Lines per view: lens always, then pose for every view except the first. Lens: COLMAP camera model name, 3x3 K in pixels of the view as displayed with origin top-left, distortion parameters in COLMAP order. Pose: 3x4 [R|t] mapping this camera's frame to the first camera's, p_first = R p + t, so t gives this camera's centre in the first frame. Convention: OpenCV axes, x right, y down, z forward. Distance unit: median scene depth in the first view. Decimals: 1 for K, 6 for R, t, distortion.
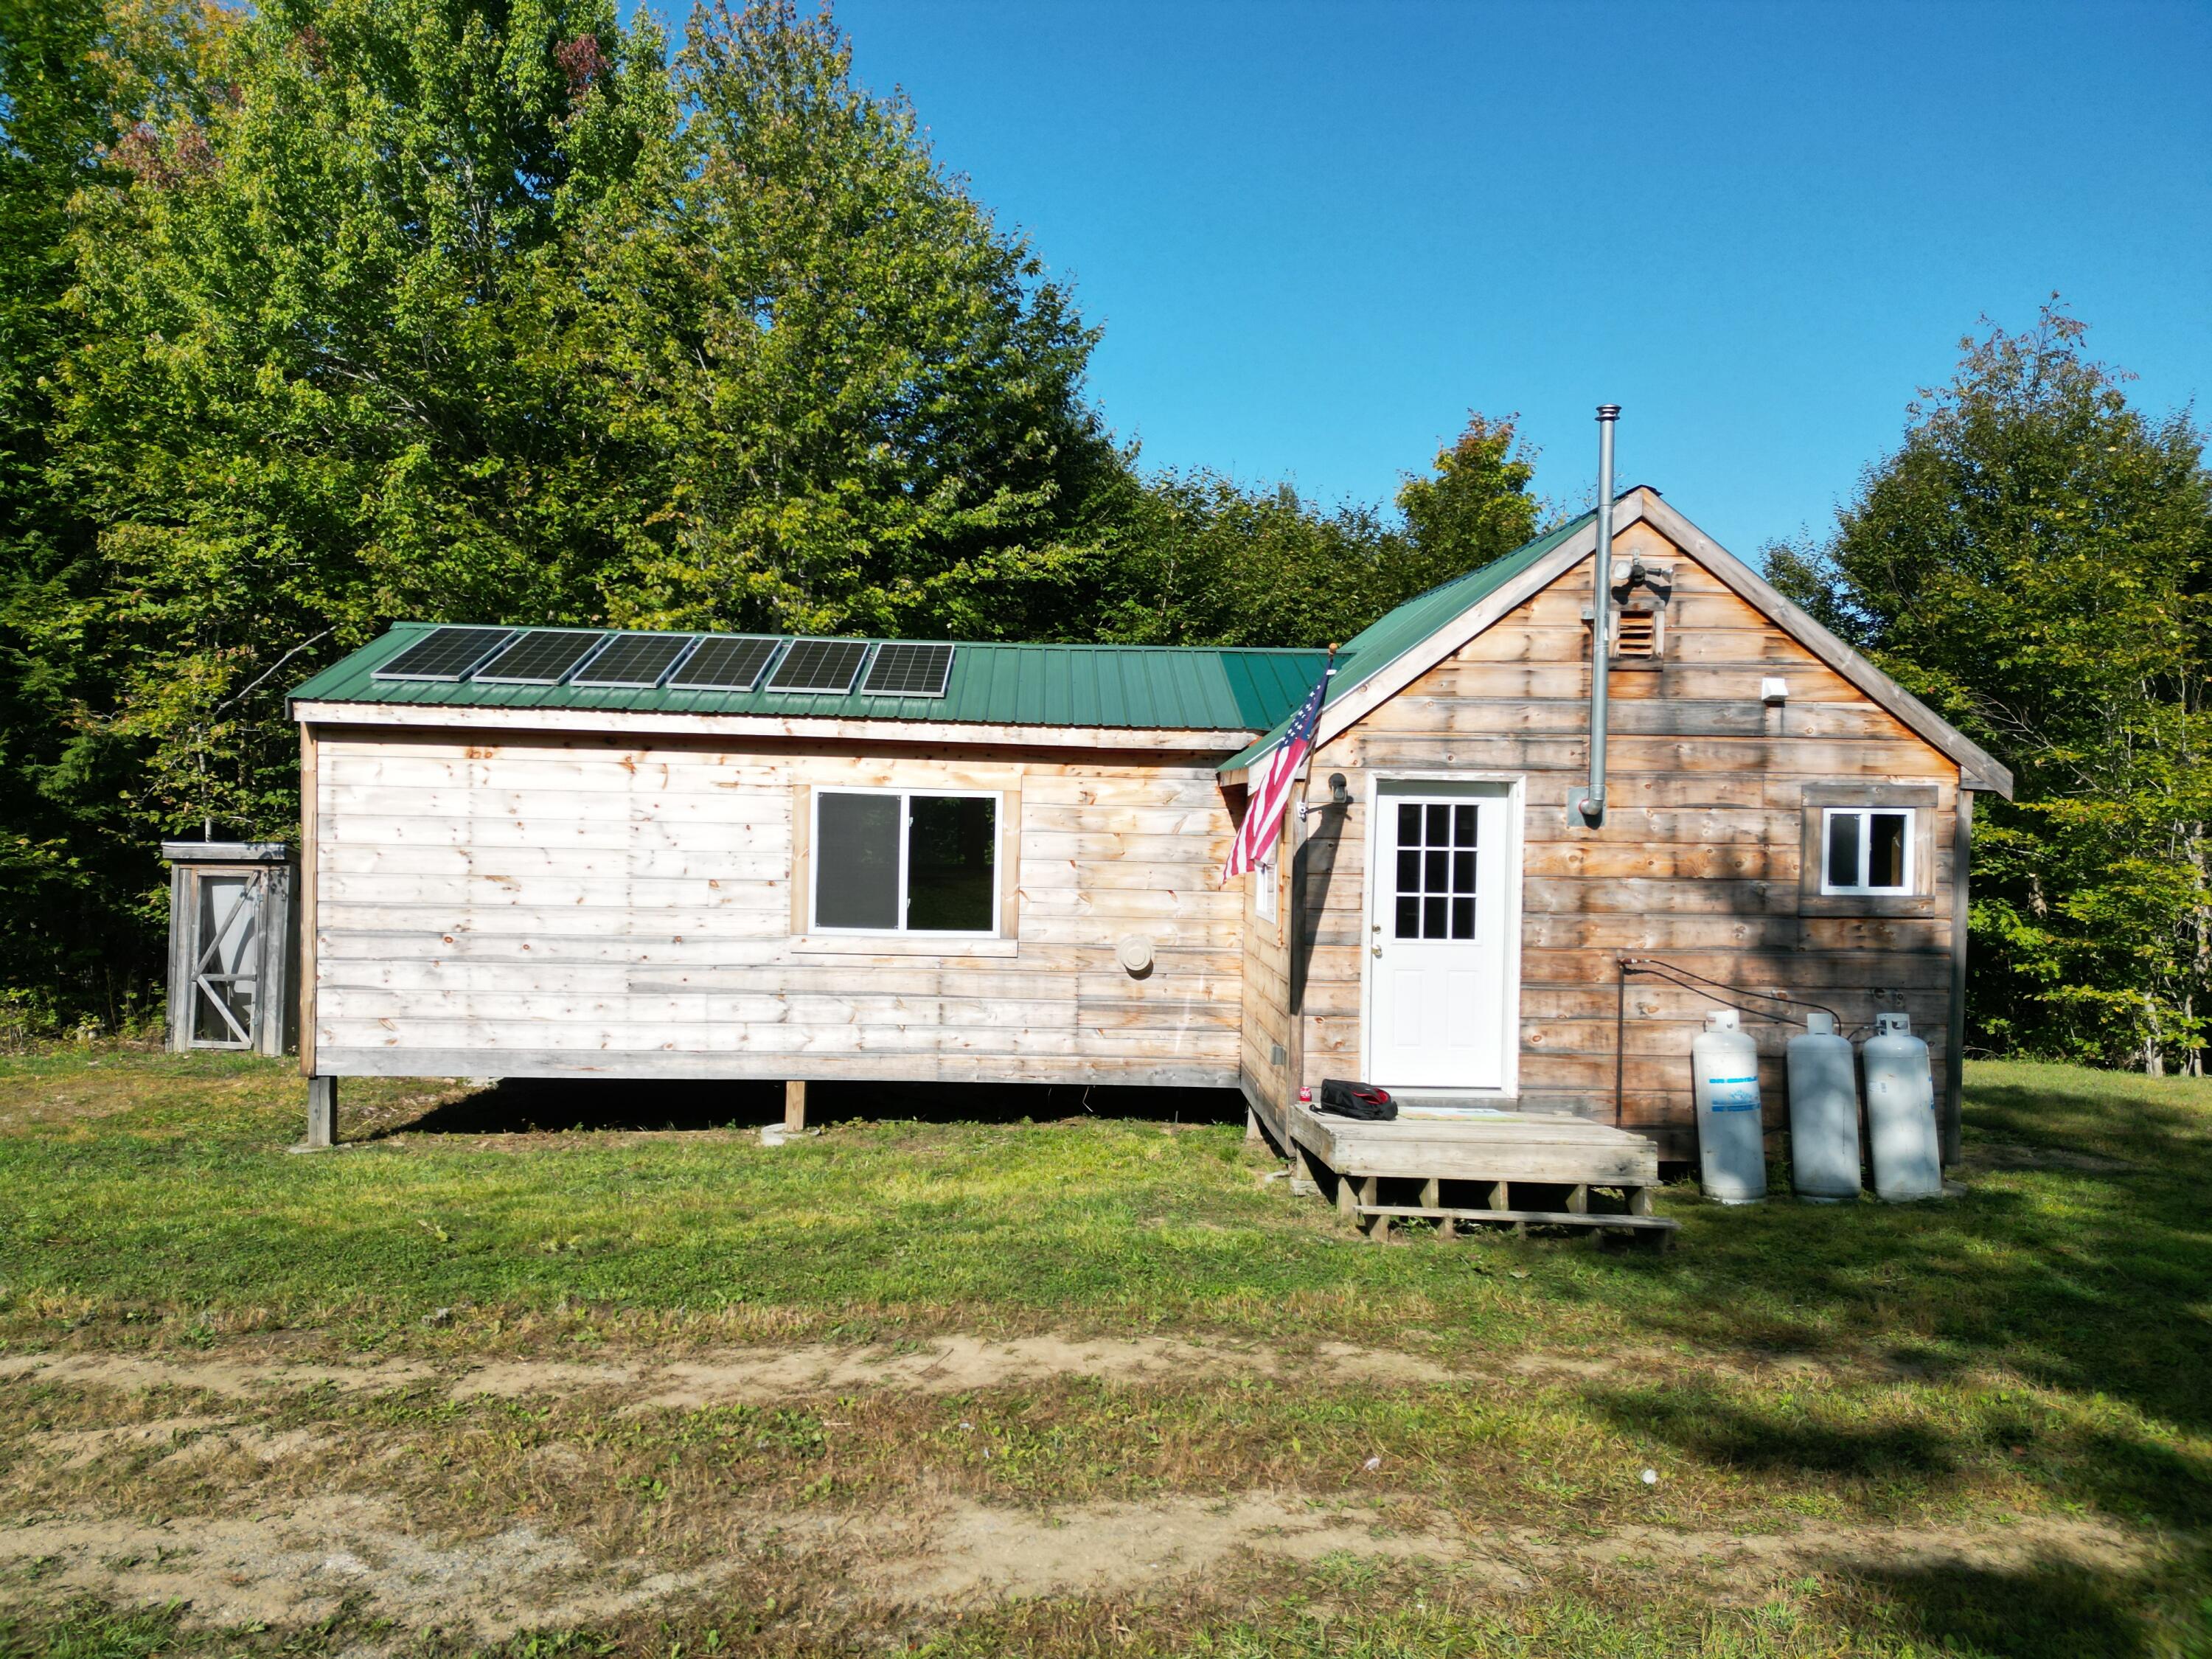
lens RADIAL K [[1539.0, 0, 1111.1], [0, 1539.0, 825.9], [0, 0, 1]] dist [0.071550, -0.059792]
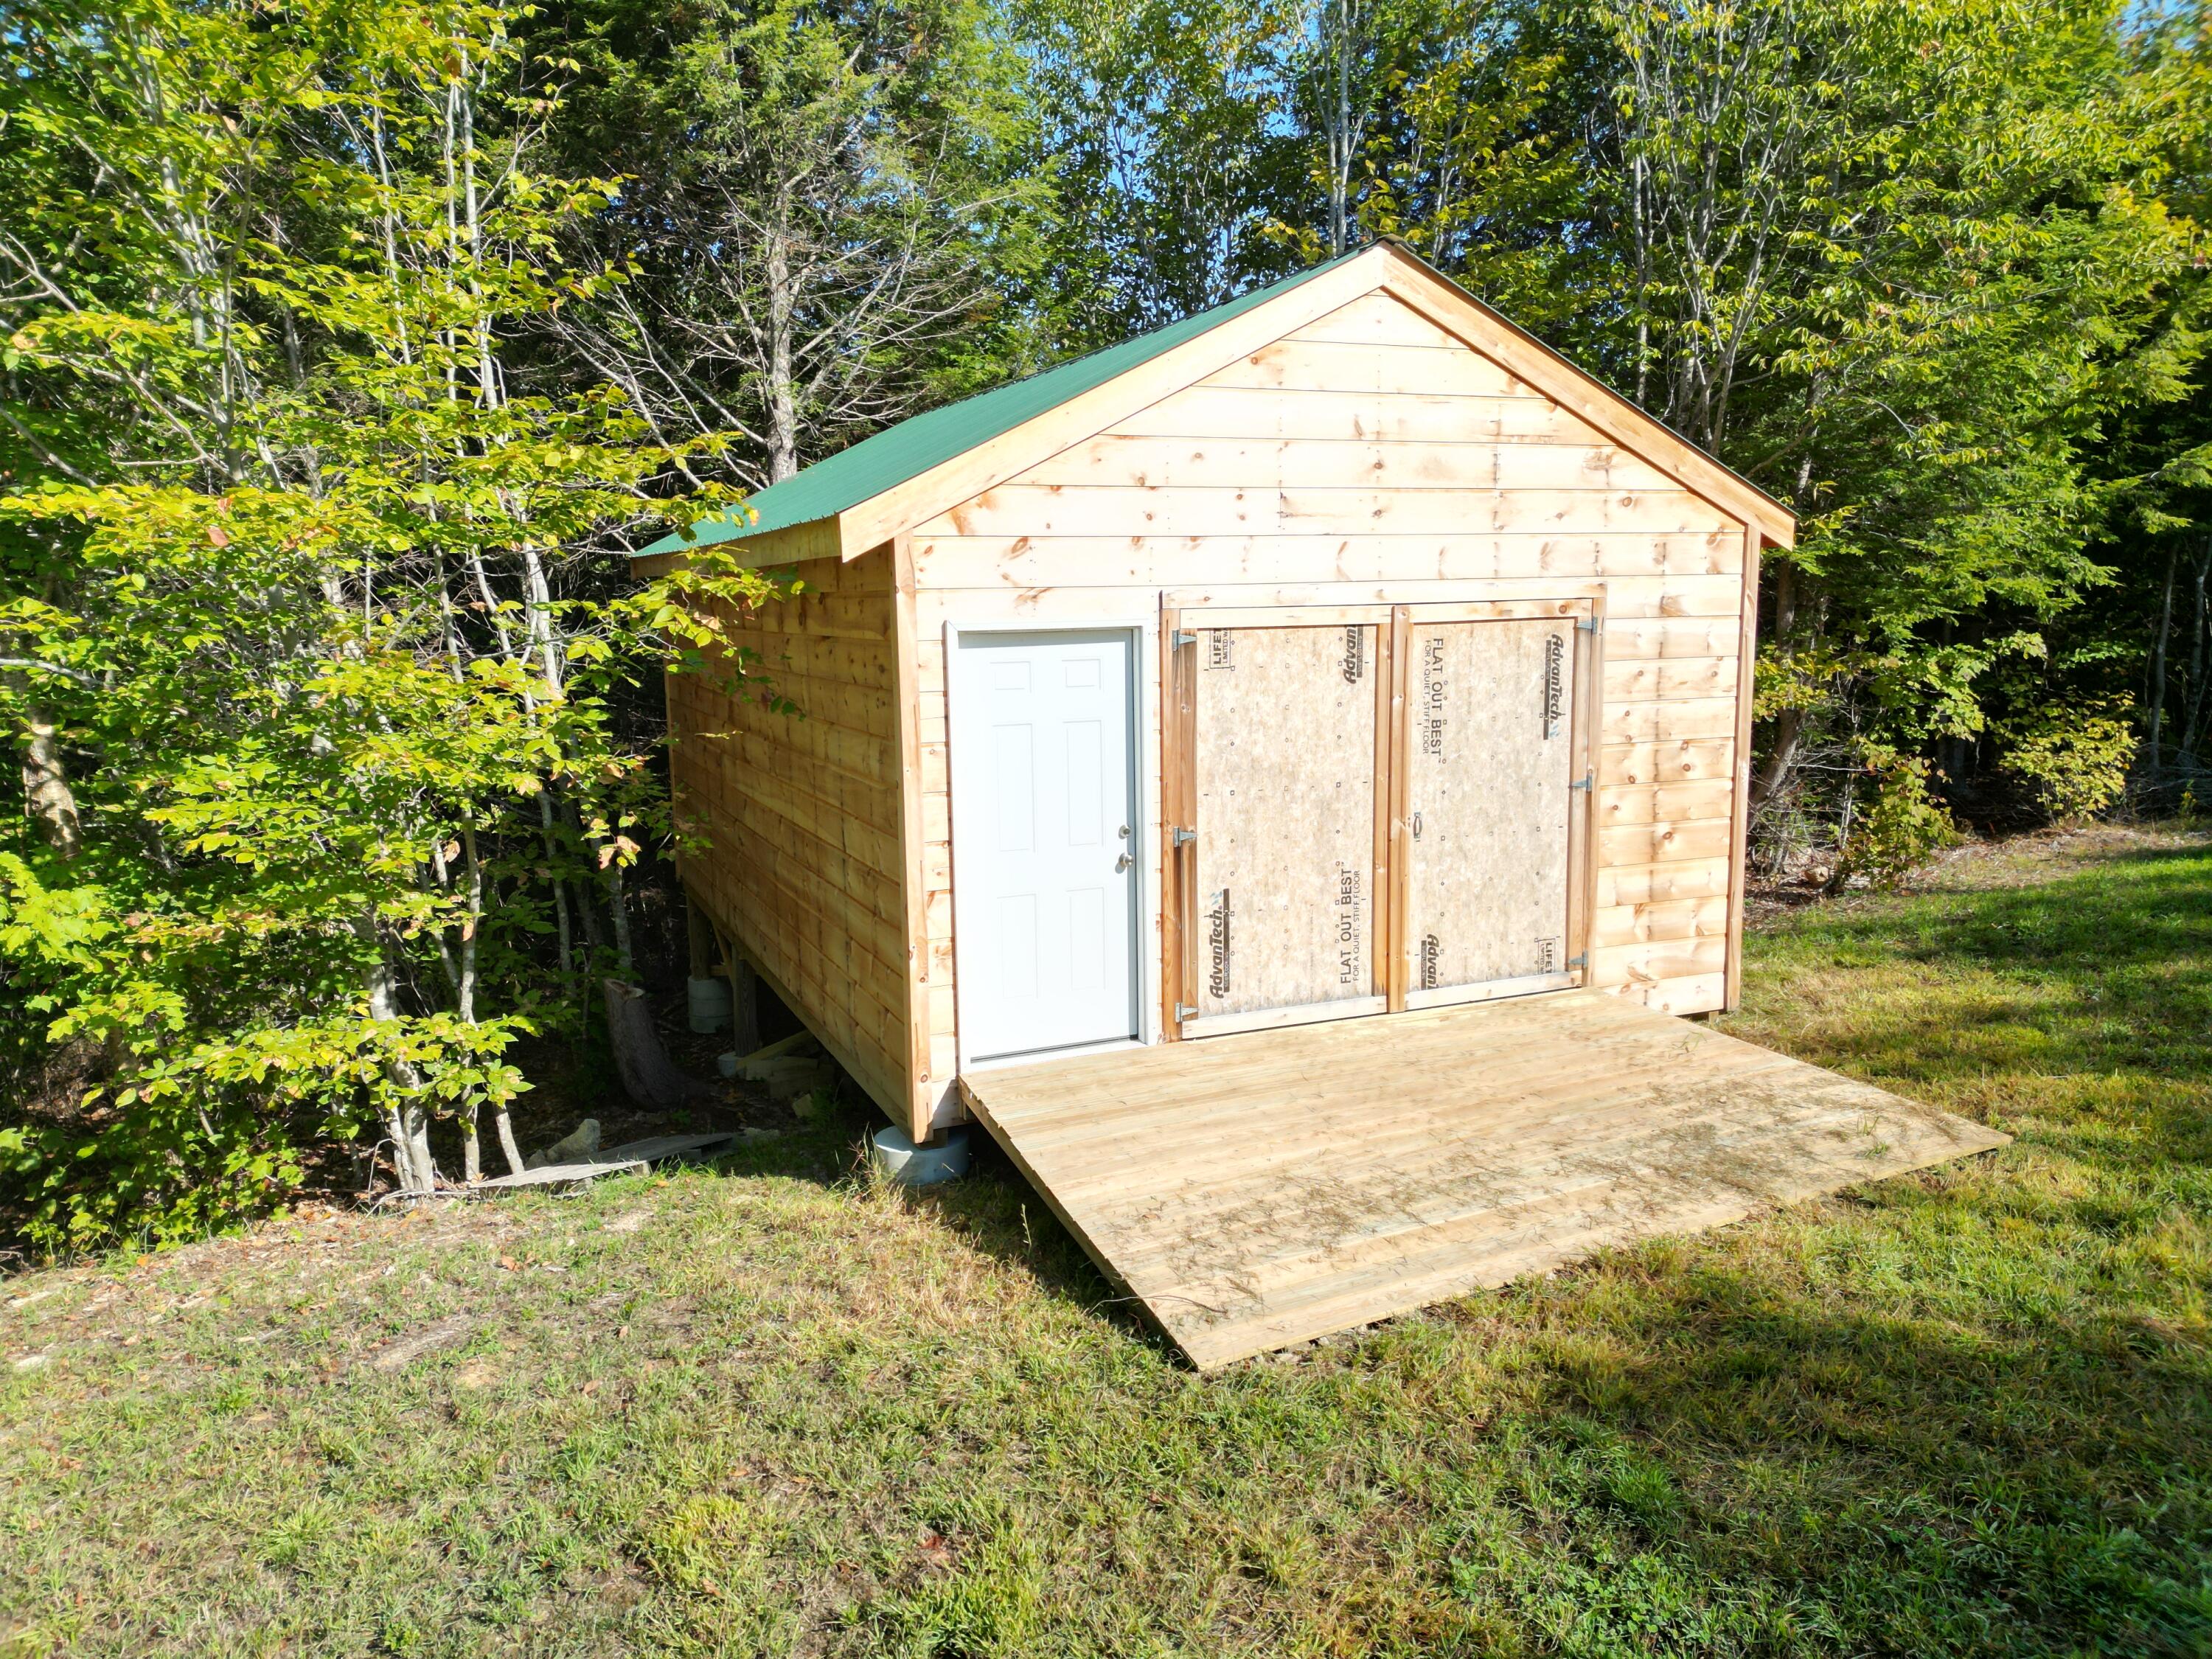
lens RADIAL K [[1539.0, 0, 1111.4], [0, 1539.0, 829.5], [0, 0, 1]] dist [0.071550, -0.059792]
pose [[0.375720, -0.169816, 0.911042, 0.633744], [0.046957, 0.985294, 0.164290, 0.013668], [-0.925543, -0.018947, 0.378169, 1.148892]]
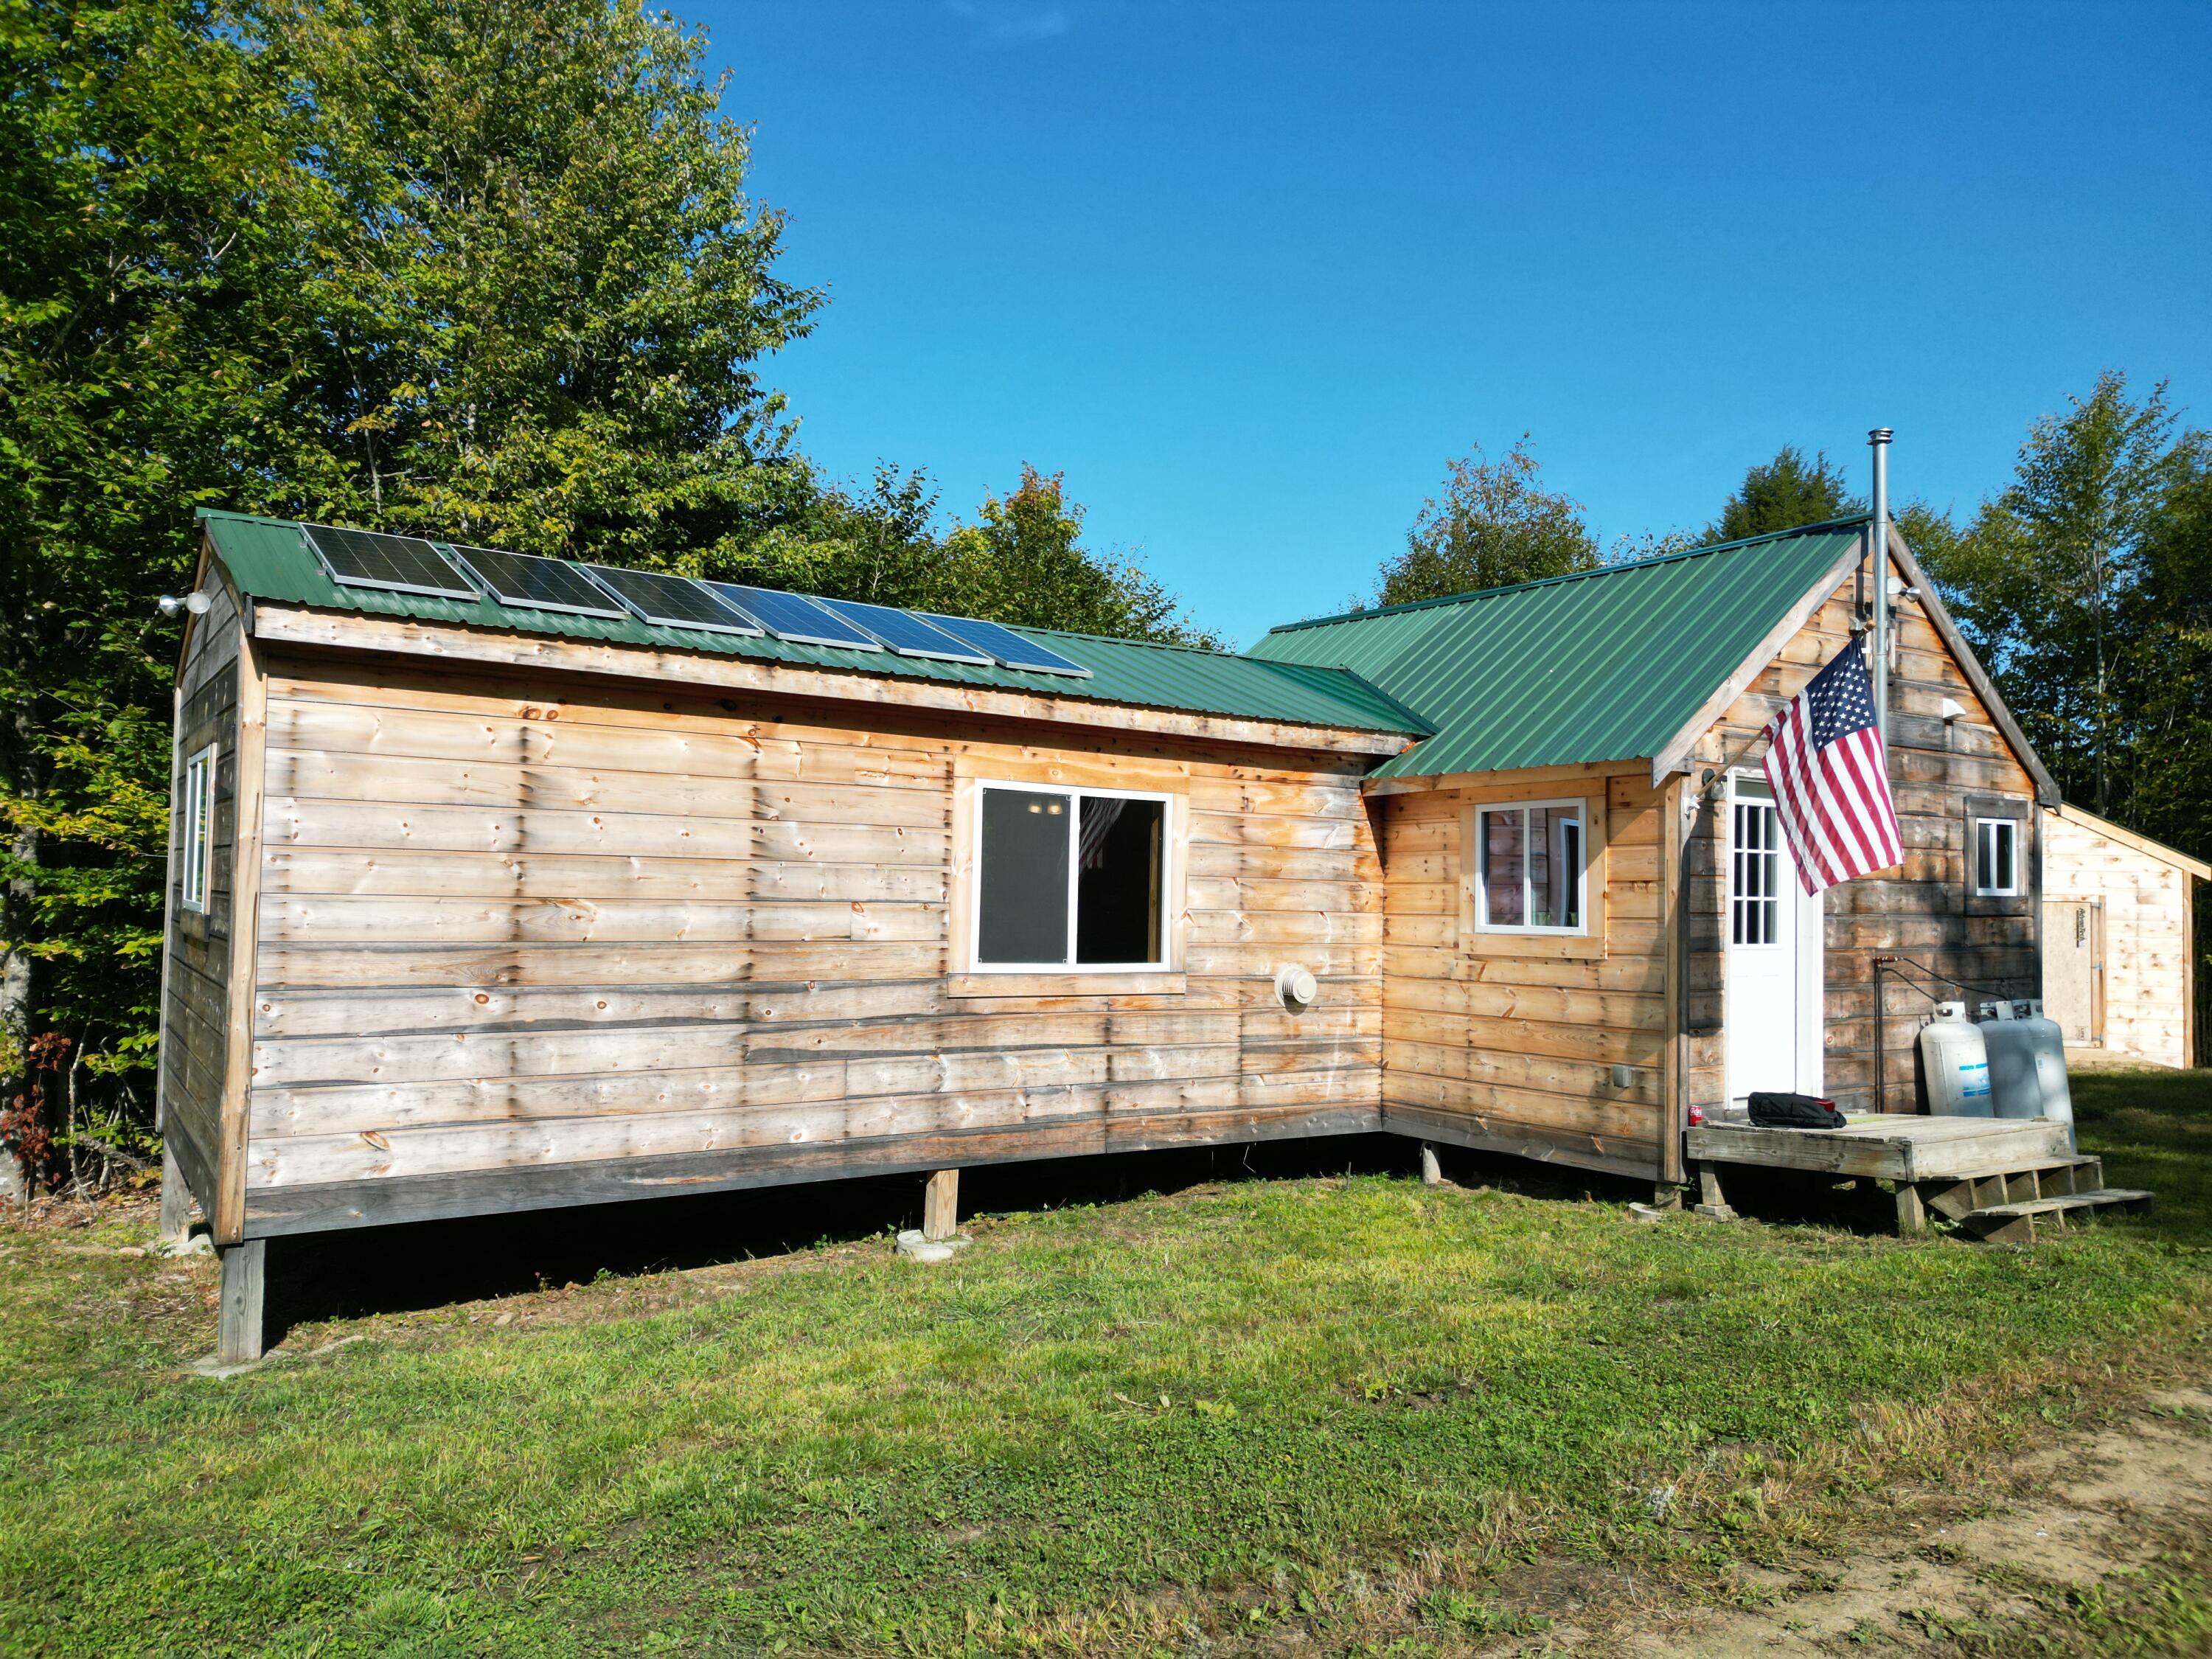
lens RADIAL K [[1539.0, 0, 1095.9], [0, 1539.0, 828.1], [0, 0, 1]] dist [0.071550, -0.059792]
pose [[0.849081, 0.017864, 0.527960, -0.543482], [0.010267, 0.998681, -0.050304, 0.037120], [-0.528162, 0.048132, 0.847778, 0.312847]]
